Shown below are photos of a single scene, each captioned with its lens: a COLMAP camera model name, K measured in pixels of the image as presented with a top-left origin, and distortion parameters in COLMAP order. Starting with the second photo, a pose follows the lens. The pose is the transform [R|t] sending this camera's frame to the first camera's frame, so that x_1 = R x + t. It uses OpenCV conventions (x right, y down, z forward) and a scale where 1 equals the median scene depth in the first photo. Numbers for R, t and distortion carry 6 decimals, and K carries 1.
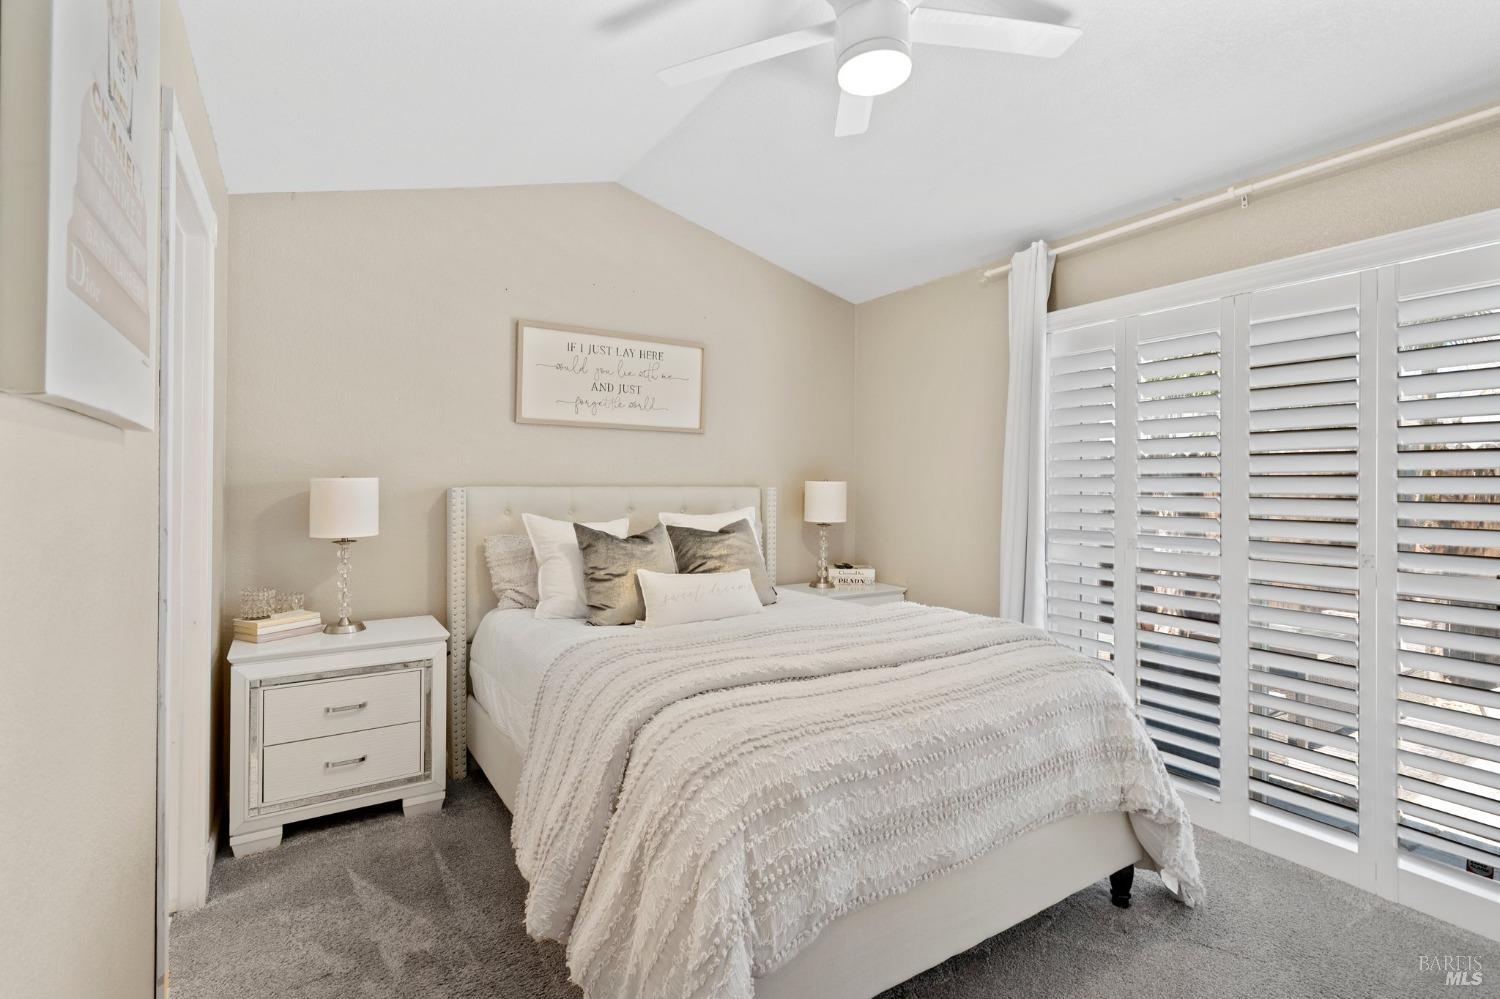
lens RADIAL K [[686.6, 0, 754.7], [0, 686.6, 489.3], [0, 0, 1]] dist [-0.002336, 0.000760]
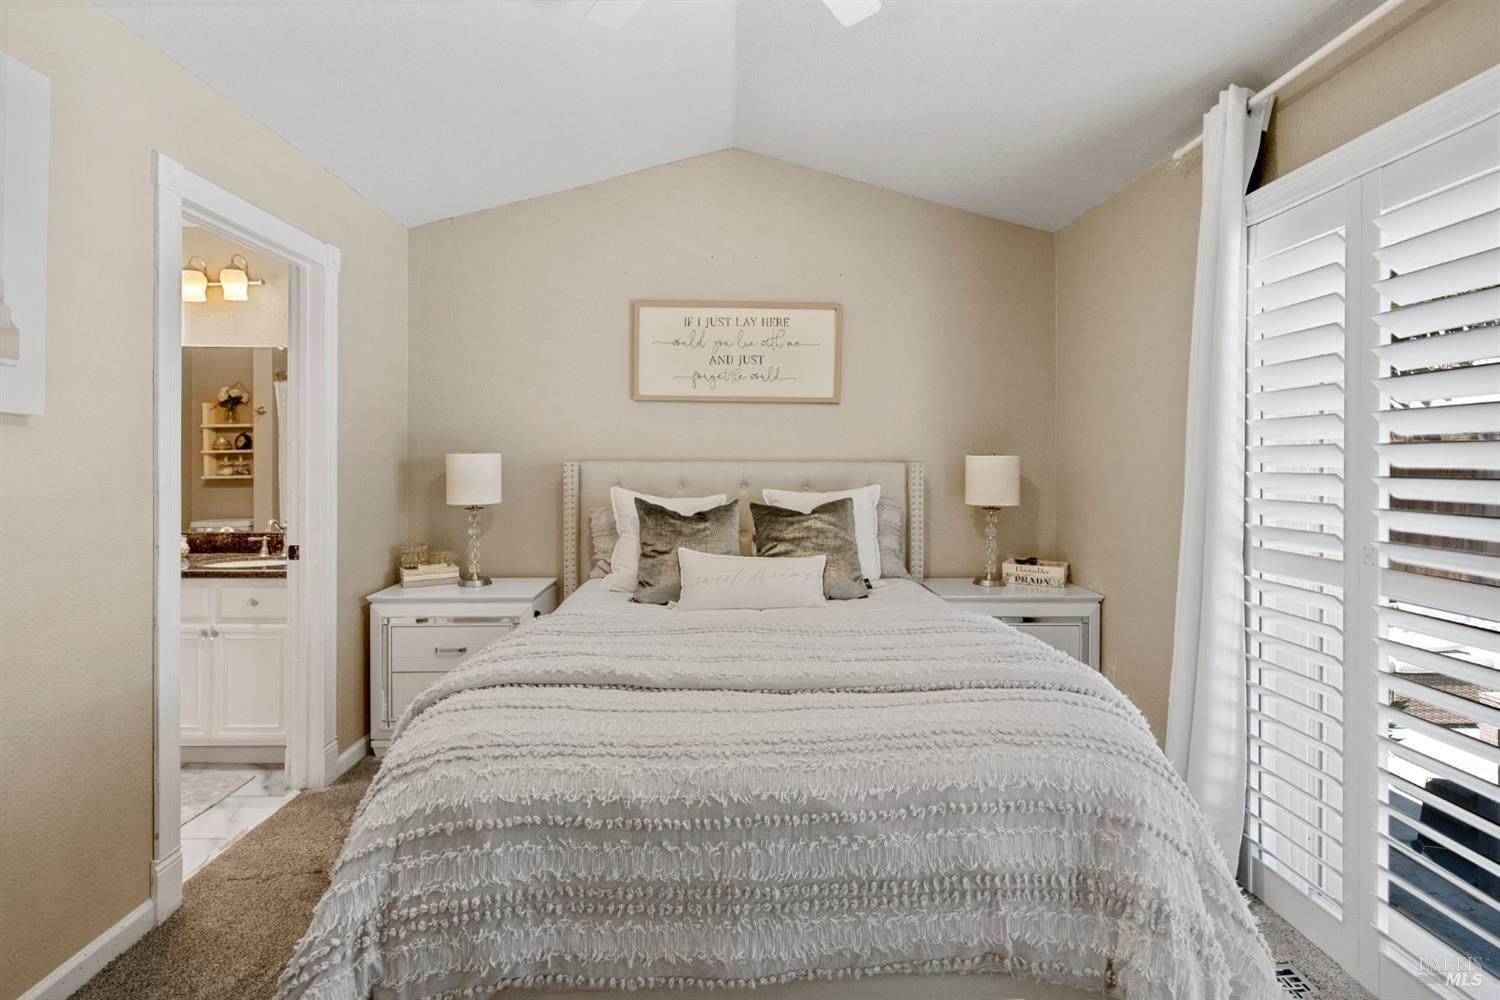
lens RADIAL K [[686.6, 0, 738.4], [0, 686.6, 465.7], [0, 0, 1]] dist [-0.002336, 0.000760]
pose [[0.863341, 0.002526, -0.504615, 0.379222], [-0.002789, 0.999996, 0.000234, 0.002354], [0.504614, 0.001205, 0.863344, 0.216794]]
